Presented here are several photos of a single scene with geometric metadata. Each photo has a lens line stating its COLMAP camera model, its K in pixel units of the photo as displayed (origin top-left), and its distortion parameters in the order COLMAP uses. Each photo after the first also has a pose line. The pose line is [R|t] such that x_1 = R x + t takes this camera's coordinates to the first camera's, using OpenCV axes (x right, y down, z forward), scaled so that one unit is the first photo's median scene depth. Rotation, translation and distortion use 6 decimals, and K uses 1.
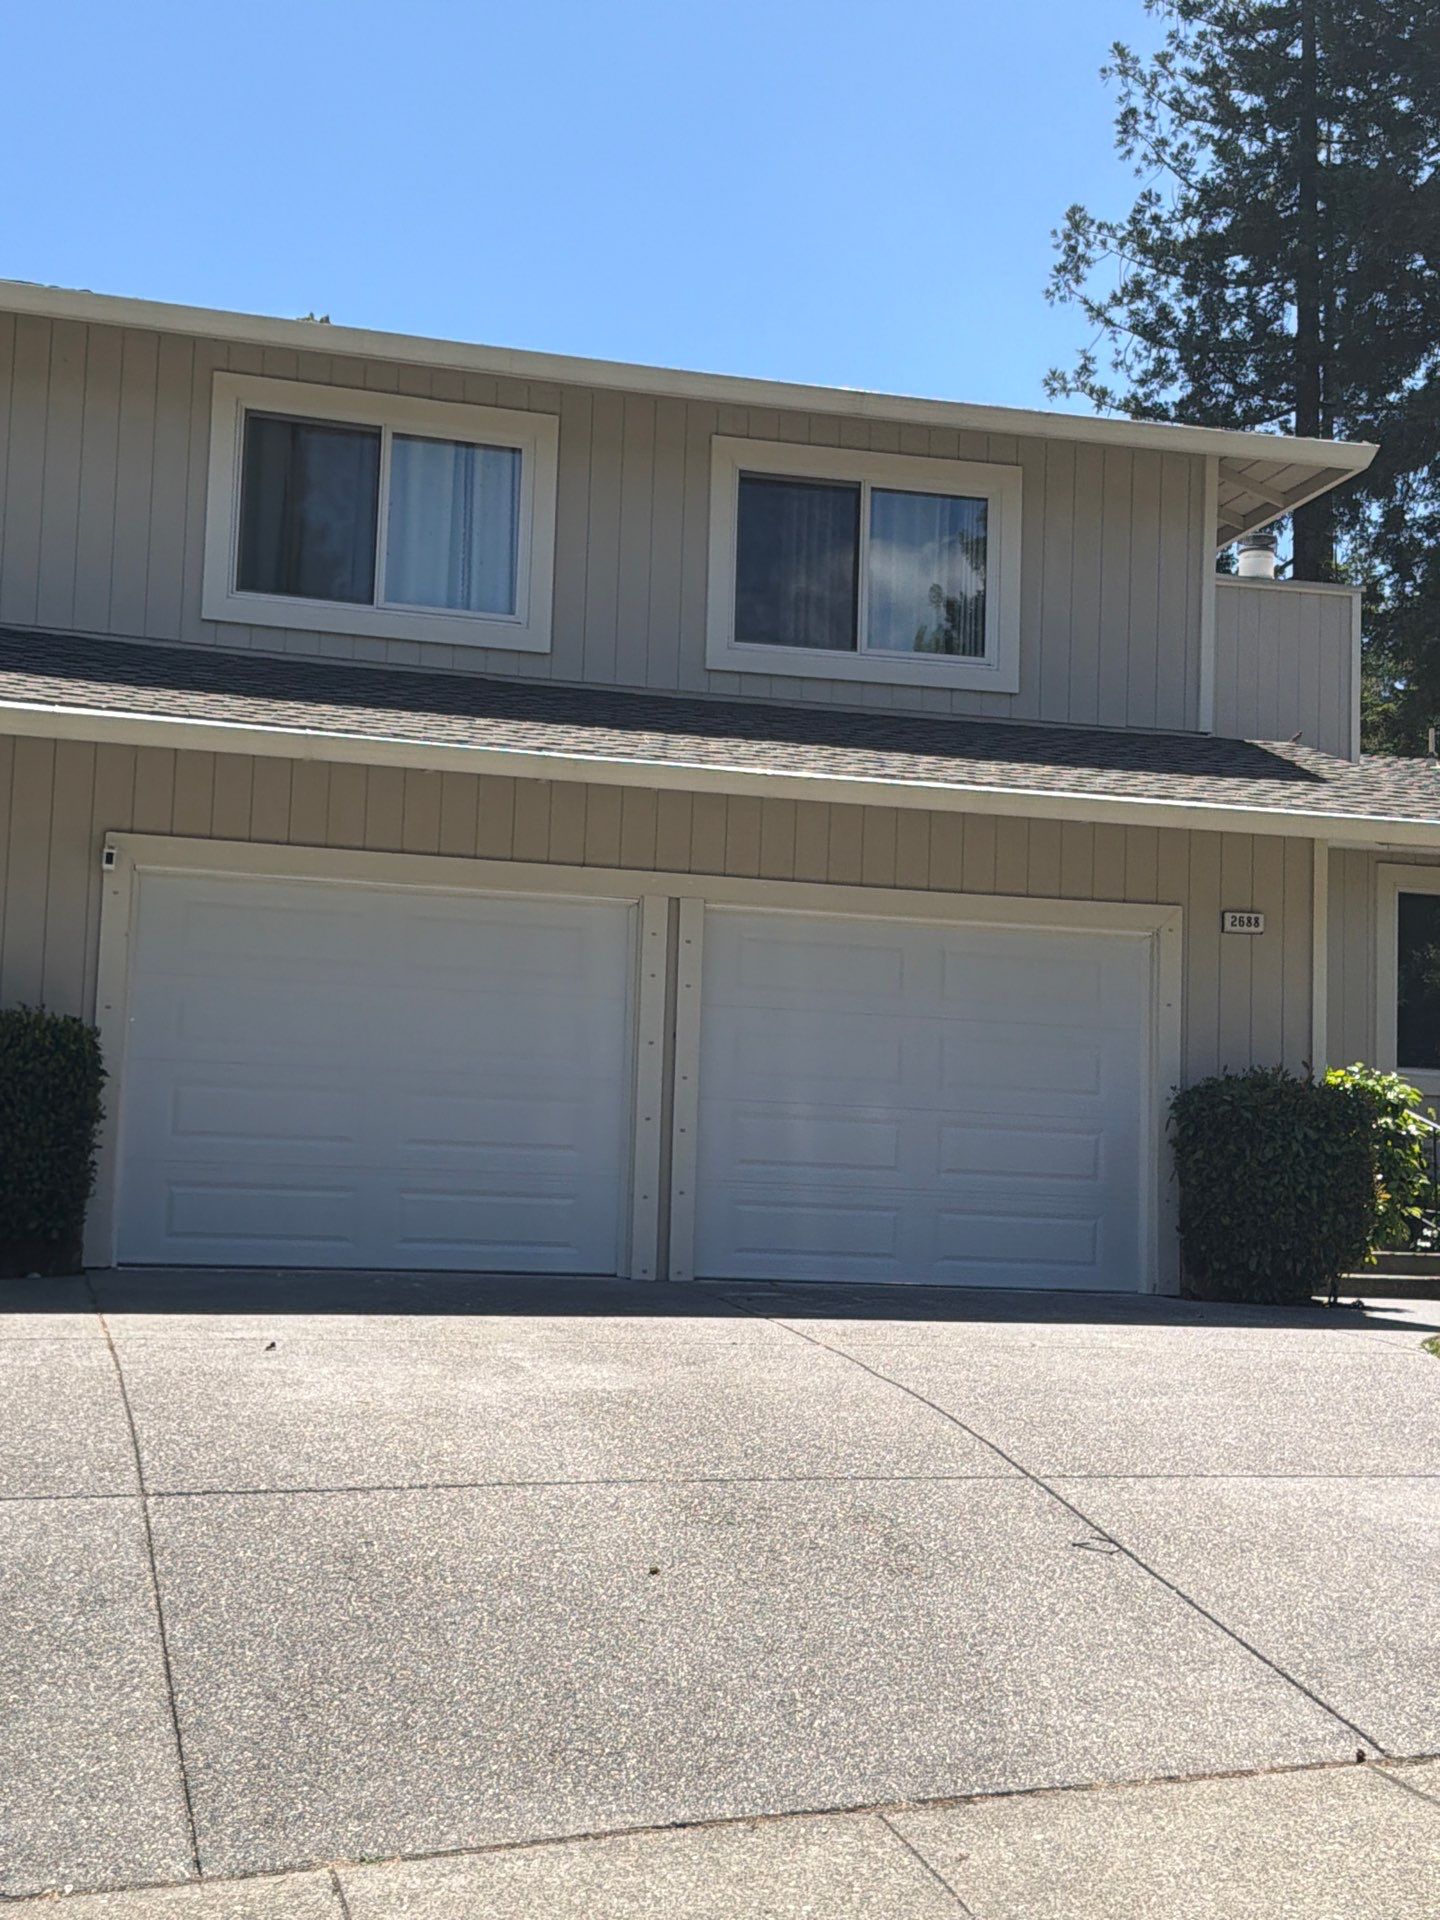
lens RADIAL K [[2553.8, 0, 719.1], [0, 2553.8, 985.1], [0, 0, 1]] dist [0.212980, -0.444425]
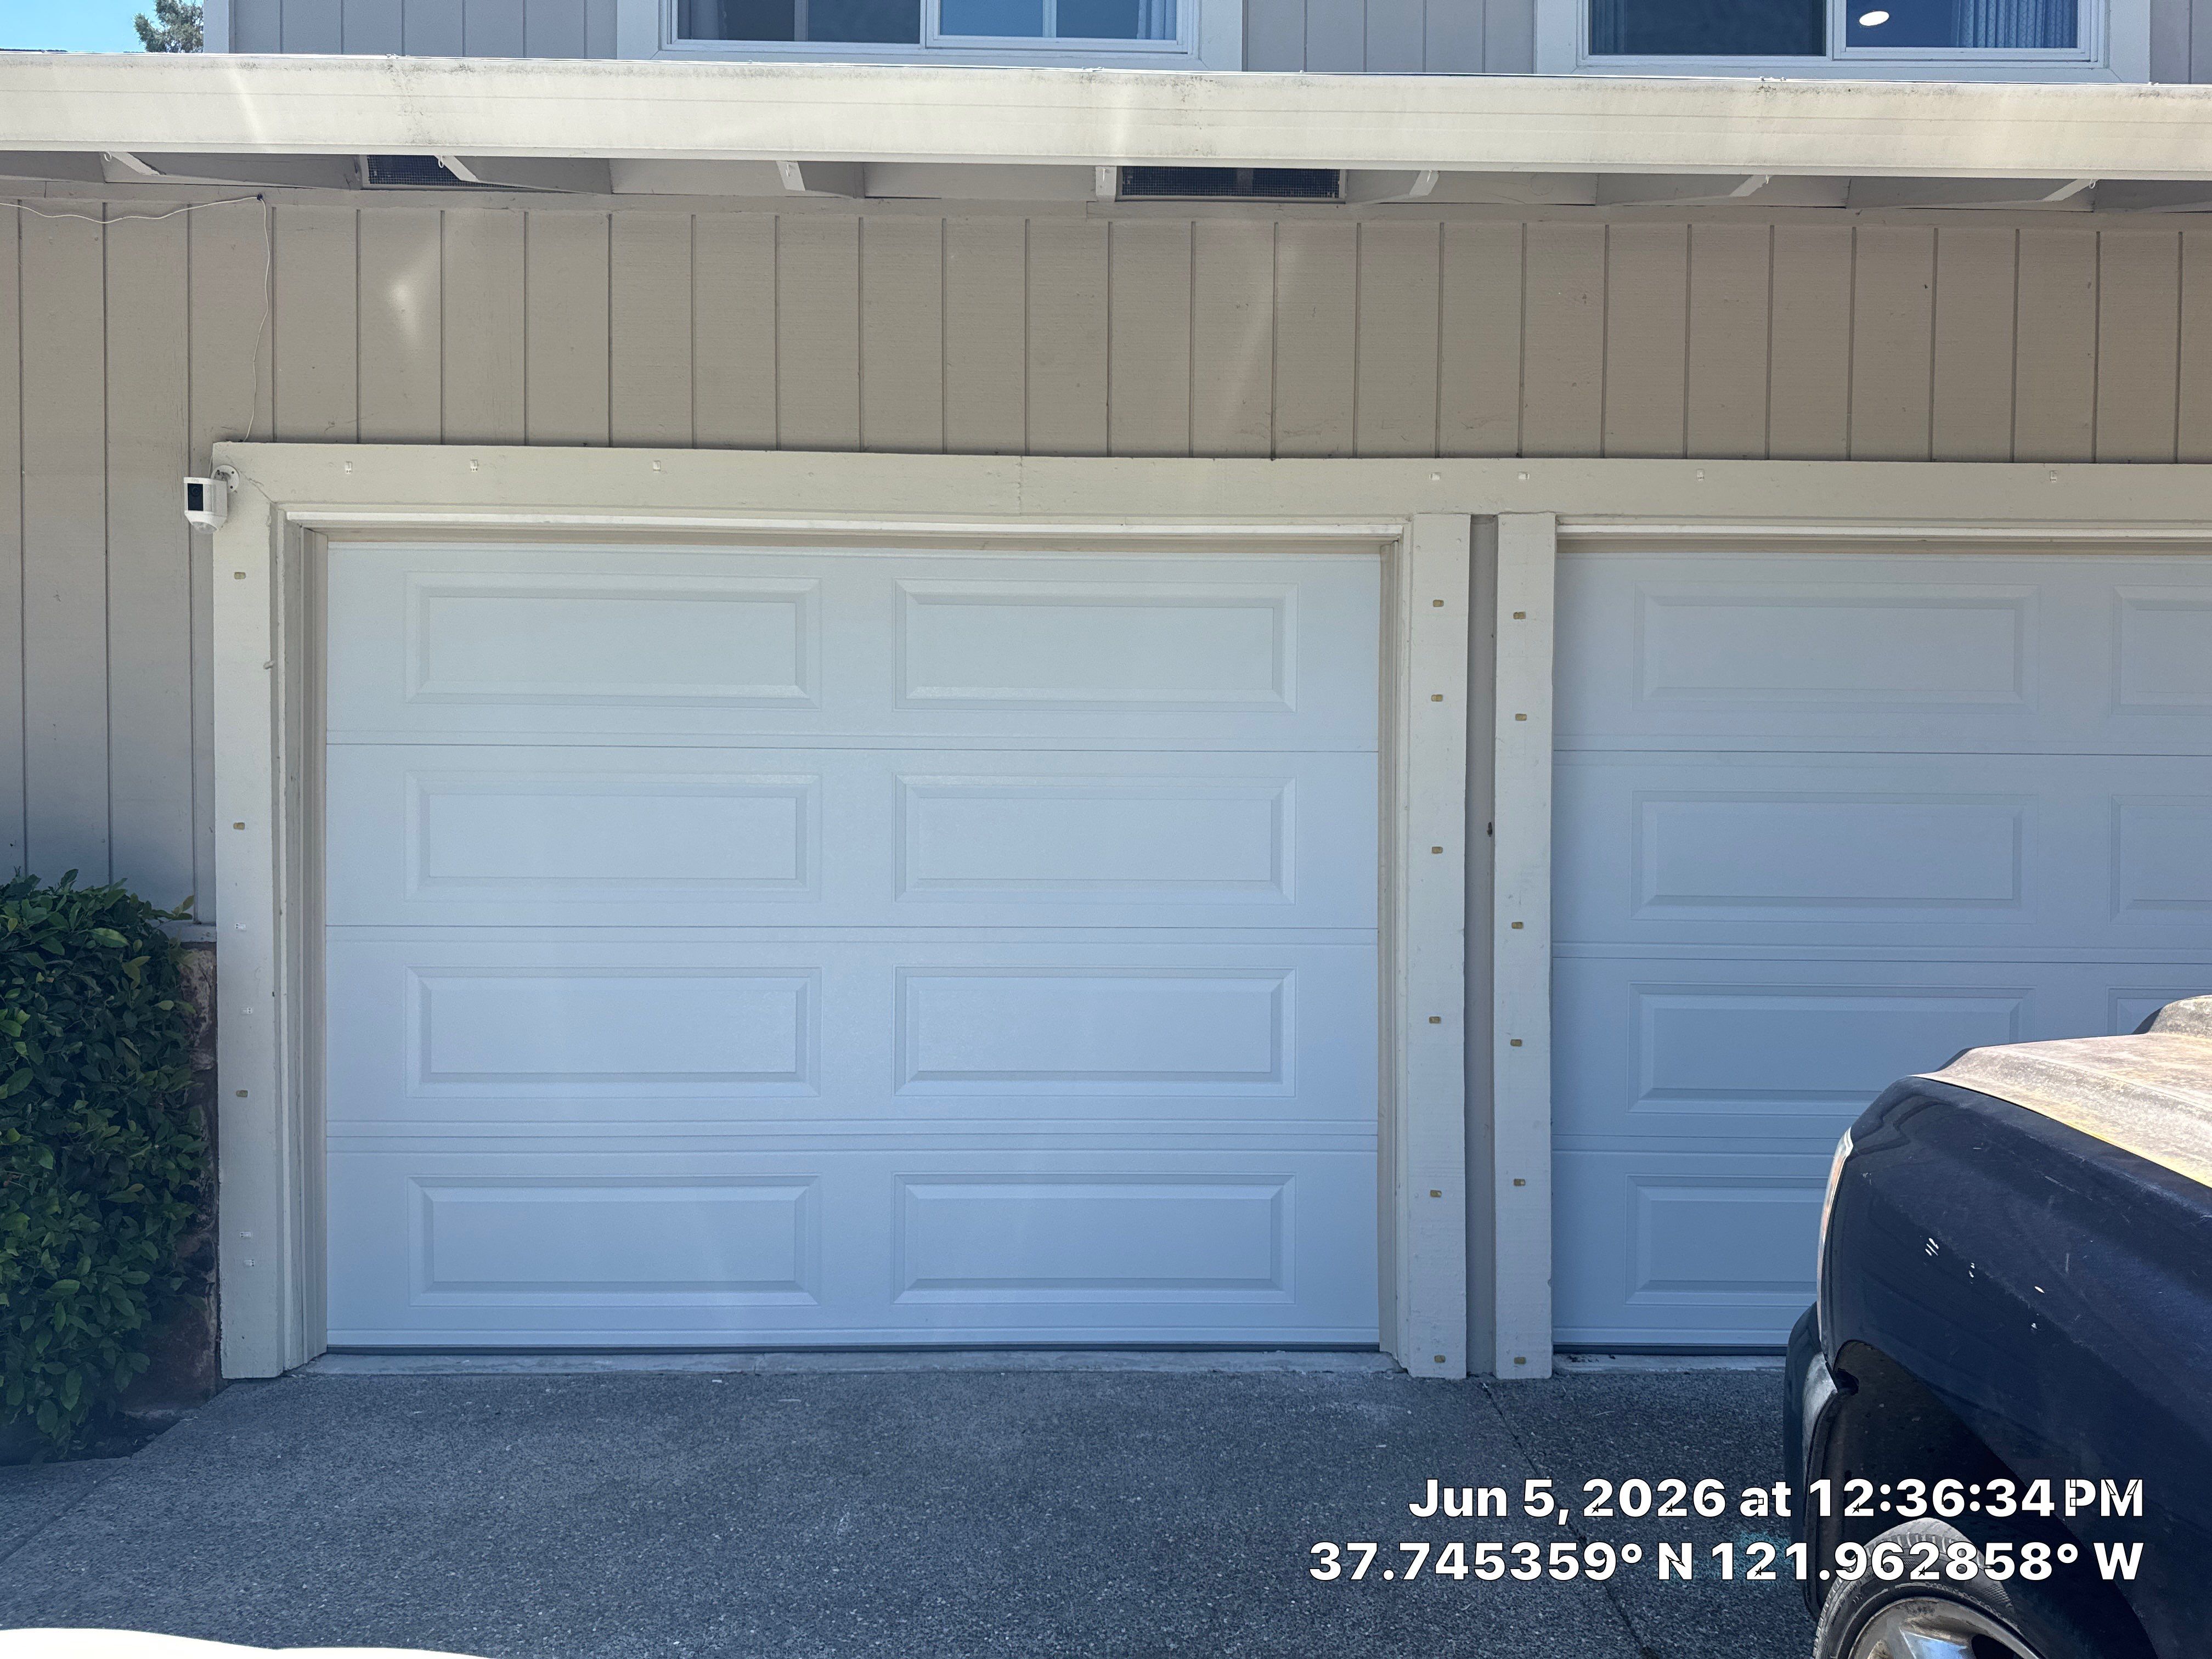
lens RADIAL K [[1495.2, 0, 1134.2], [0, 1495.2, 833.5], [0, 0, 1]] dist [0.142356, -0.204478]
pose [[0.969421, -0.022668, -0.244355, -0.016239], [0.049638, 0.993255, 0.104786, -0.012245], [0.240332, -0.113711, 0.964007, 0.873787]]
